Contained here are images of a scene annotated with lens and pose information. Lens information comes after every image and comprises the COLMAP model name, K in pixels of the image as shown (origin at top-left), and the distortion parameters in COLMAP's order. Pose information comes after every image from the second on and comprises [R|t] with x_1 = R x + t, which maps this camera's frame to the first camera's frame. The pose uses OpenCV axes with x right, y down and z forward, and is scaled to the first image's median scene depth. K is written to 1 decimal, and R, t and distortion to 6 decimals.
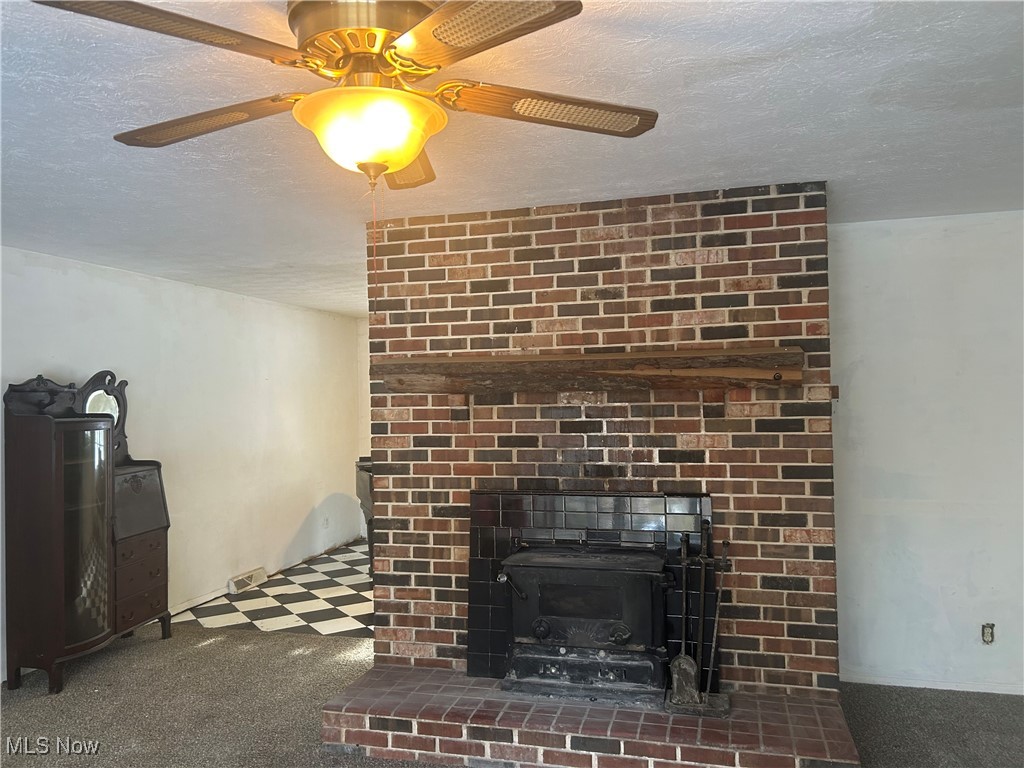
lens RADIAL K [[767.9, 0, 510.2], [0, 767.9, 383.0], [0, 0, 1]] dist [0.044373, -0.052266]
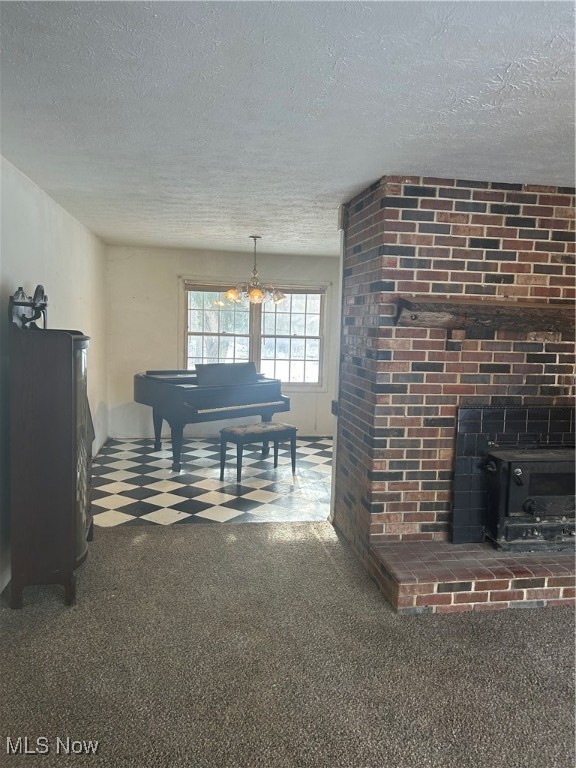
lens RADIAL K [[576.0, 0, 285.9], [0, 576.0, 386.9], [0, 0, 1]] dist [0.044373, -0.052266]
pose [[0.907052, -0.001960, 0.421013, -0.712533], [-0.055042, 0.990854, 0.123200, 0.006072], [-0.417404, -0.134922, 0.898649, 0.255797]]
